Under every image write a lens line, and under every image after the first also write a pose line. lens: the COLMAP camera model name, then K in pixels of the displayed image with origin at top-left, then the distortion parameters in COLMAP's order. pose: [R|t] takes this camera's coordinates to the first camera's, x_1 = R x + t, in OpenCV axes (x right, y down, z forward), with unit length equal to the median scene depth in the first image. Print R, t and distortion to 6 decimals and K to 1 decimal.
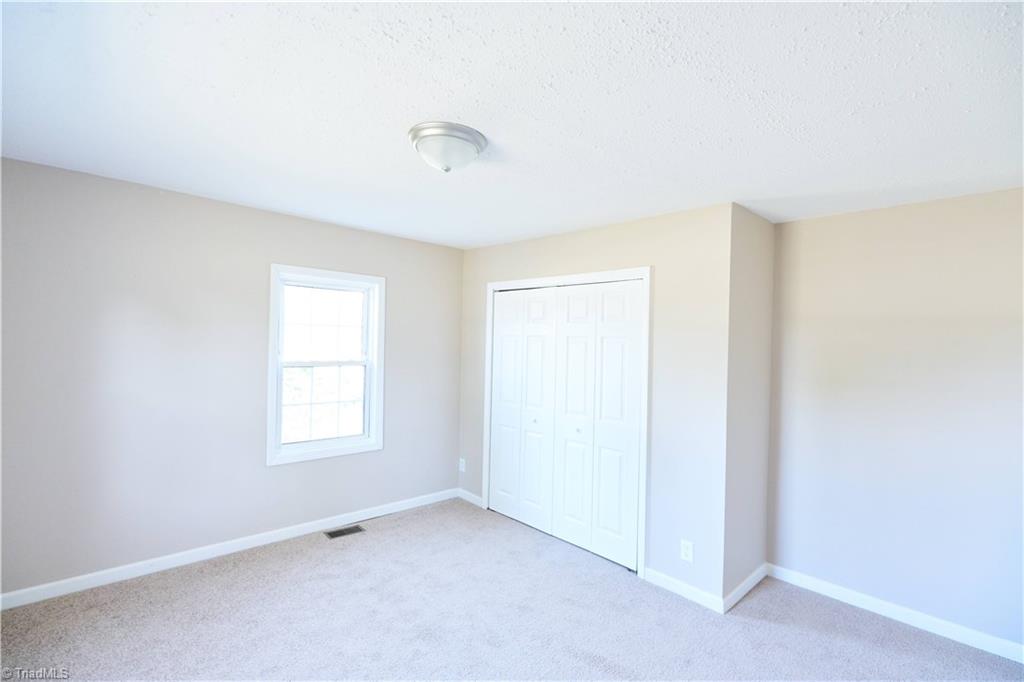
lens RADIAL K [[465.5, 0, 508.8], [0, 465.5, 341.7], [0, 0, 1]] dist [0.000007, 0.000704]
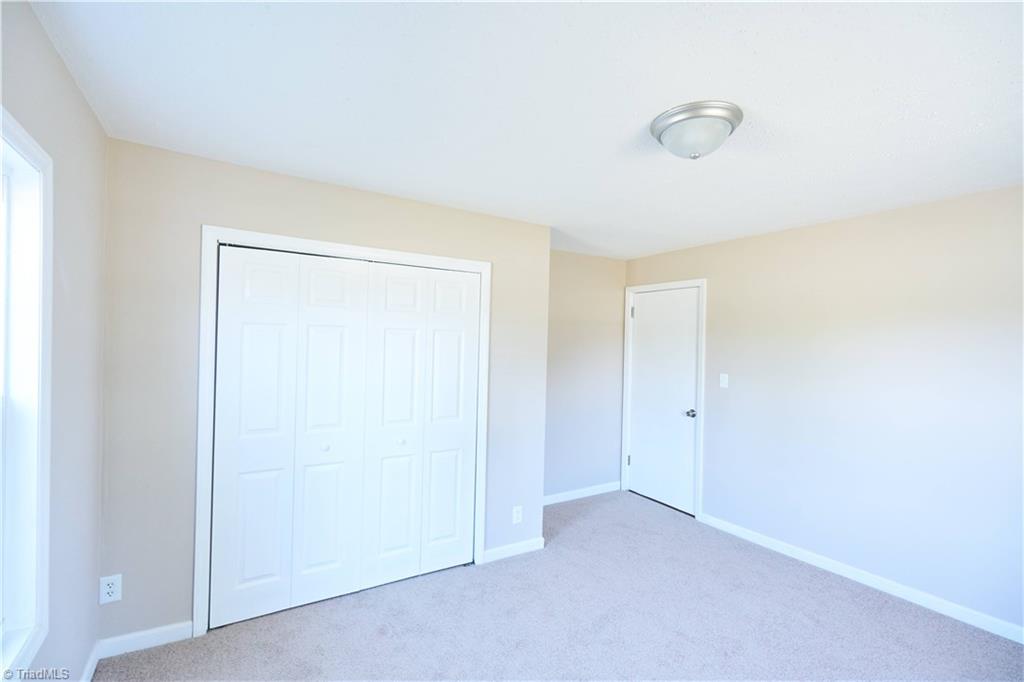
lens RADIAL K [[465.5, 0, 508.8], [0, 465.5, 341.7], [0, 0, 1]] dist [0.000007, 0.000704]
pose [[0.199991, -0.017740, 0.979637, -0.659017], [-0.016759, 0.999628, 0.021523, -0.008998], [-0.979654, -0.020722, 0.199619, 0.691246]]
